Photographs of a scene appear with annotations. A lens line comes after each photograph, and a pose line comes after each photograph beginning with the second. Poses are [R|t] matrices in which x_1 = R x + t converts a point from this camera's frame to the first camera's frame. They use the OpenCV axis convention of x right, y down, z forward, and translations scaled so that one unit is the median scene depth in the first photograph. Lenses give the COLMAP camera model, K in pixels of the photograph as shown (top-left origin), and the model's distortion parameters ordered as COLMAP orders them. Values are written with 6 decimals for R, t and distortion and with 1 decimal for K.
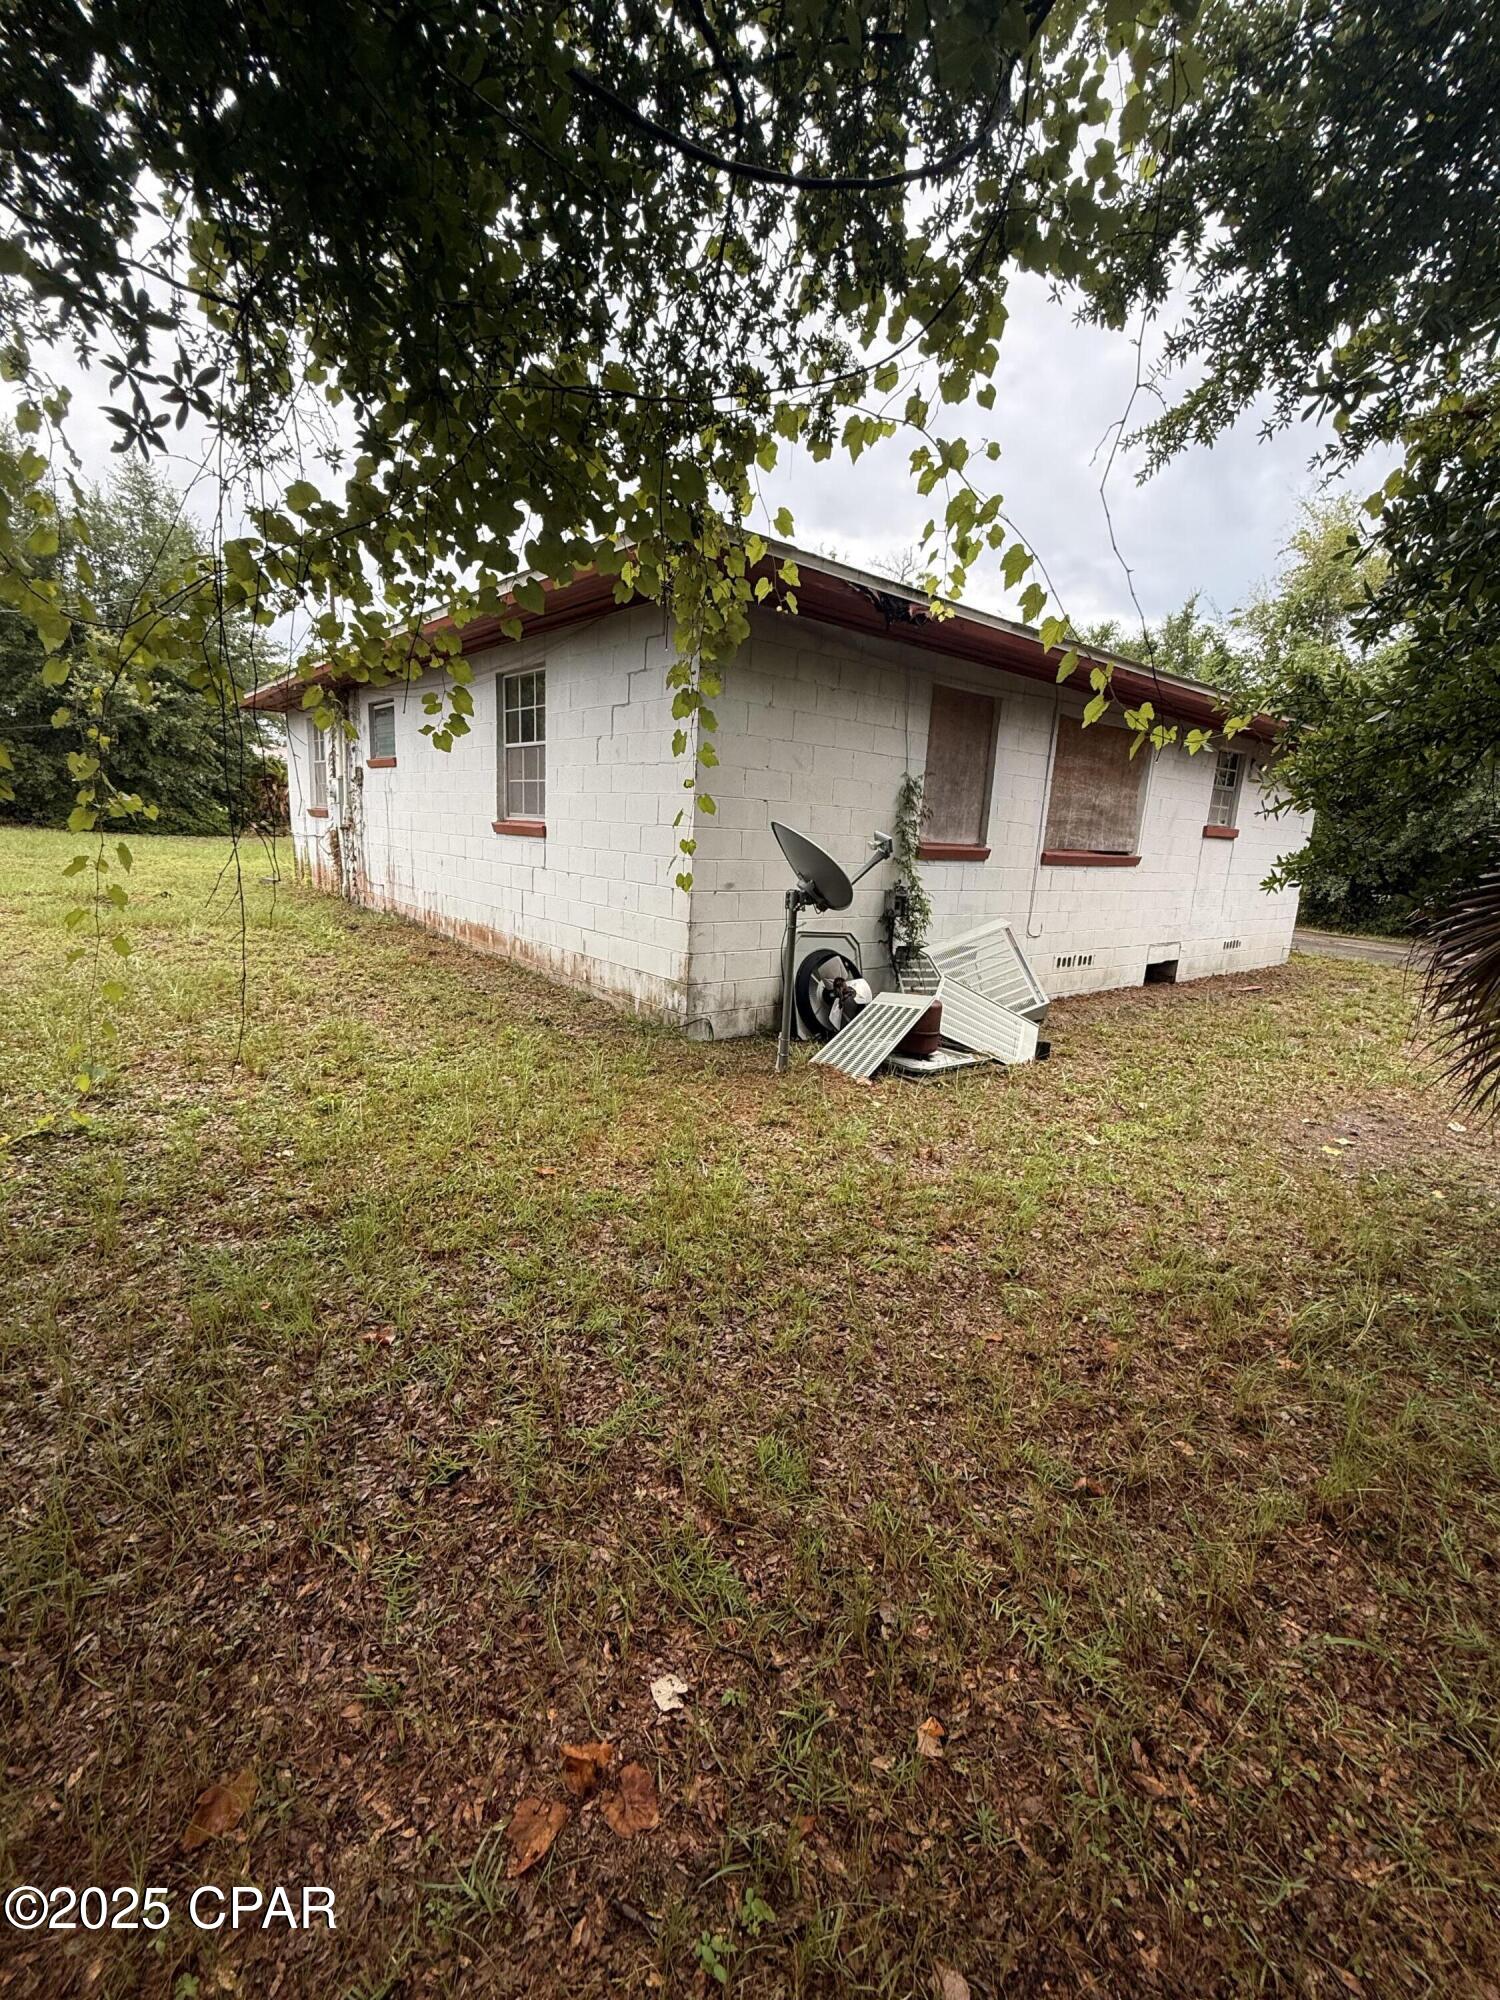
lens RADIAL K [[827.7, 0, 745.6], [0, 827.7, 997.1], [0, 0, 1]] dist [0.002789, 0.000827]
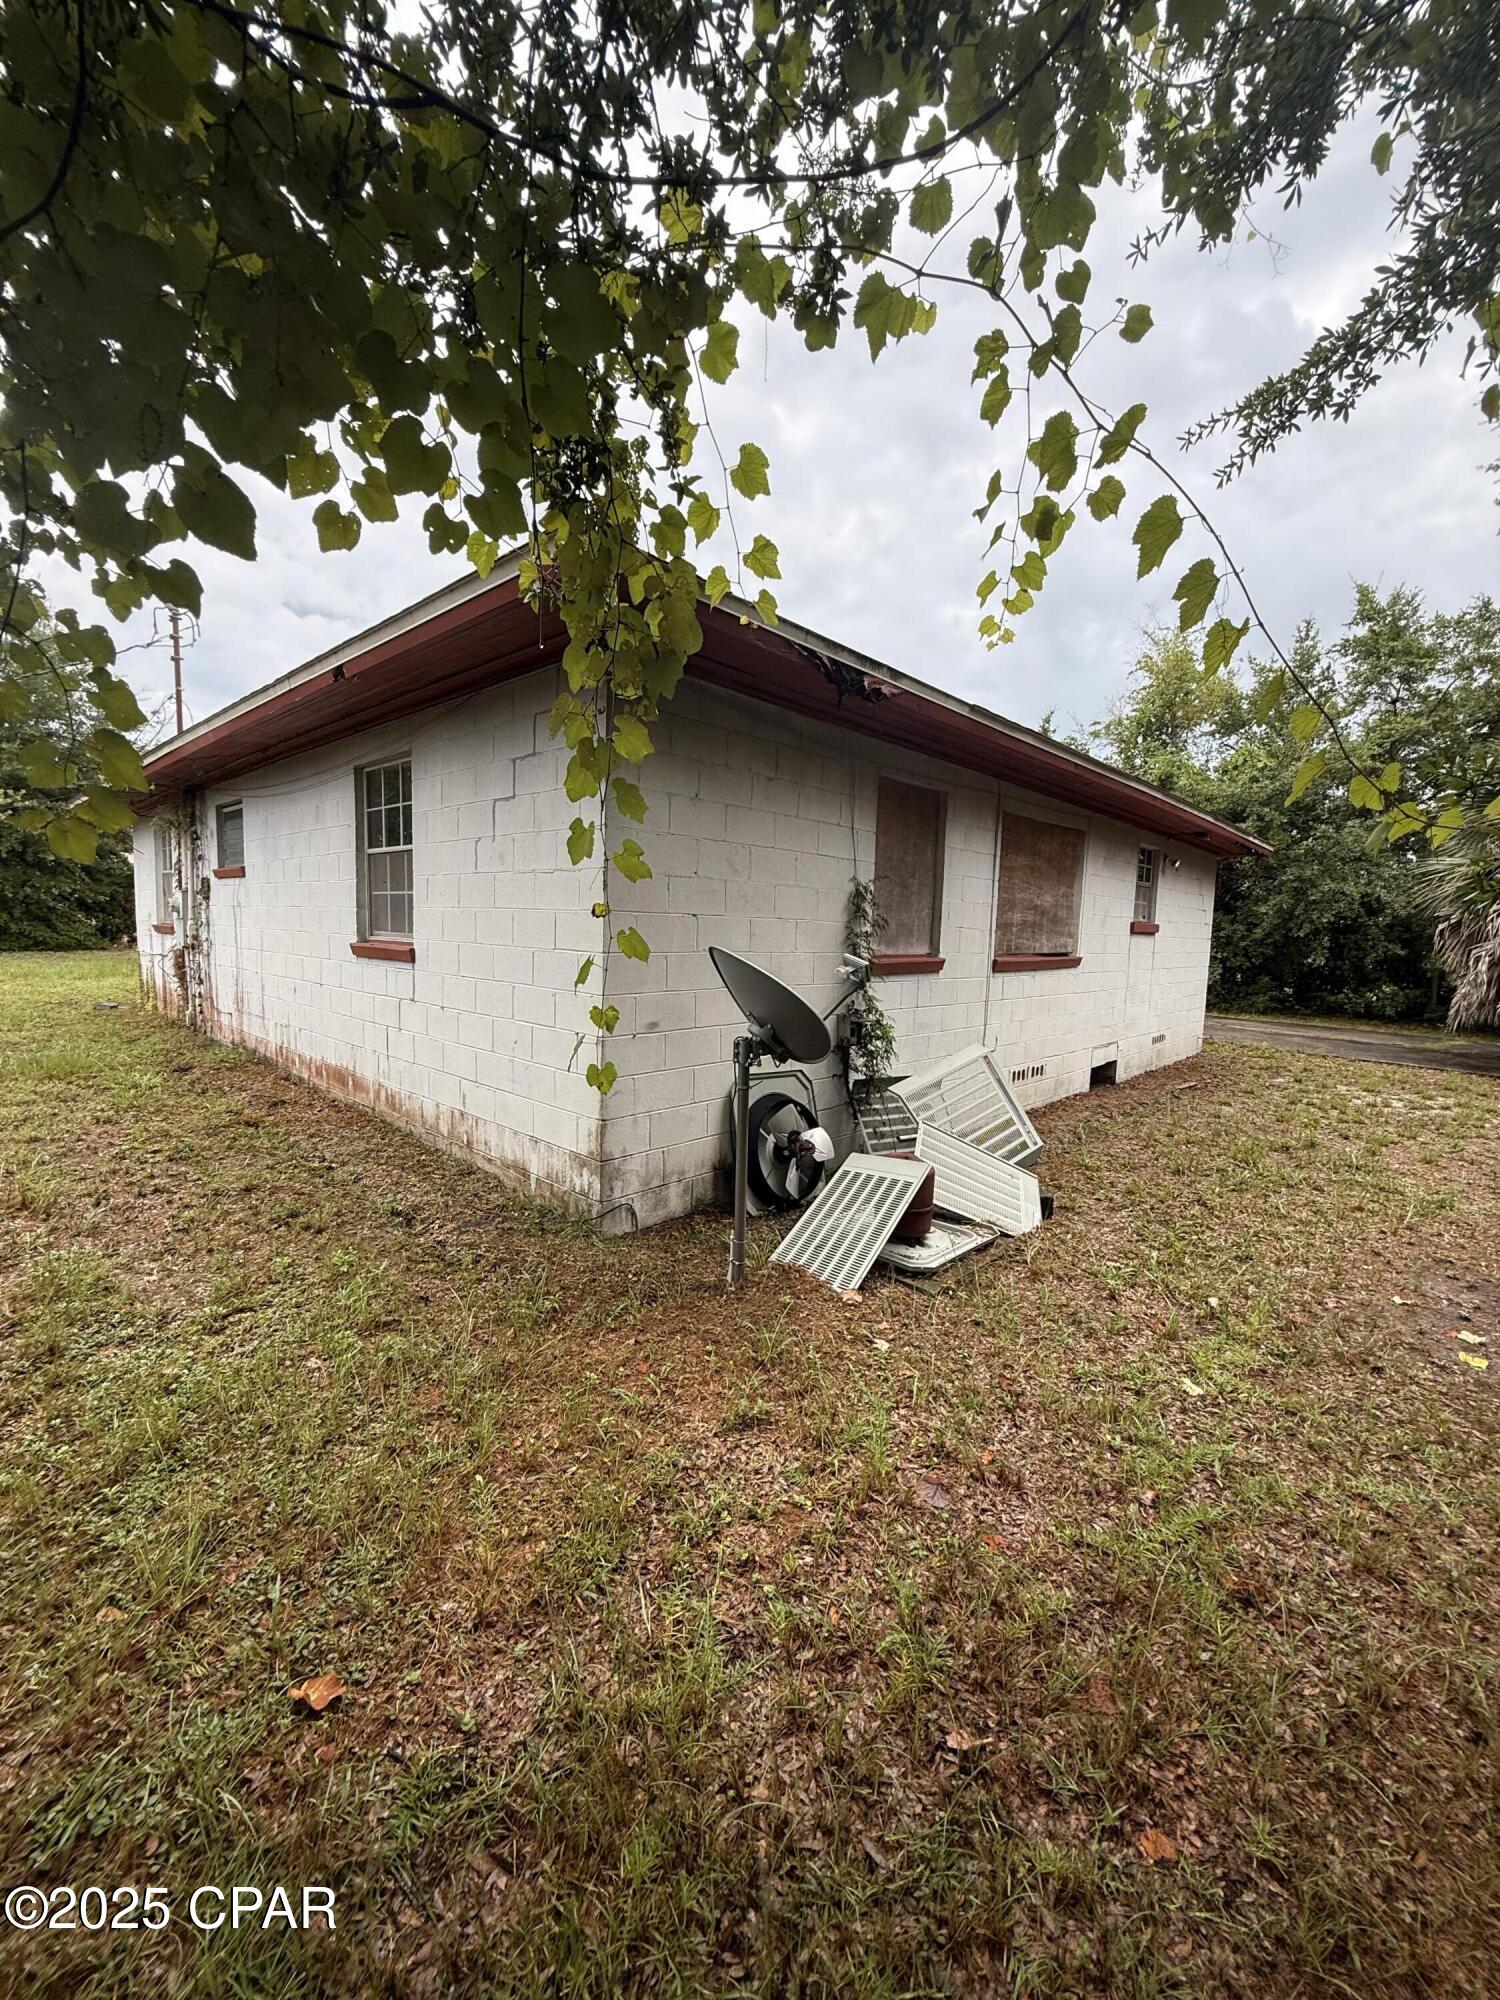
lens RADIAL K [[787.9, 0, 745.8], [0, 787.9, 998.0], [0, 0, 1]] dist [0.006642, -0.000323]
pose [[0.992444, -0.034565, 0.117726, -0.016494], [0.046949, 0.993457, -0.104107, -0.070019], [-0.113357, 0.108848, 0.987574, 0.234277]]
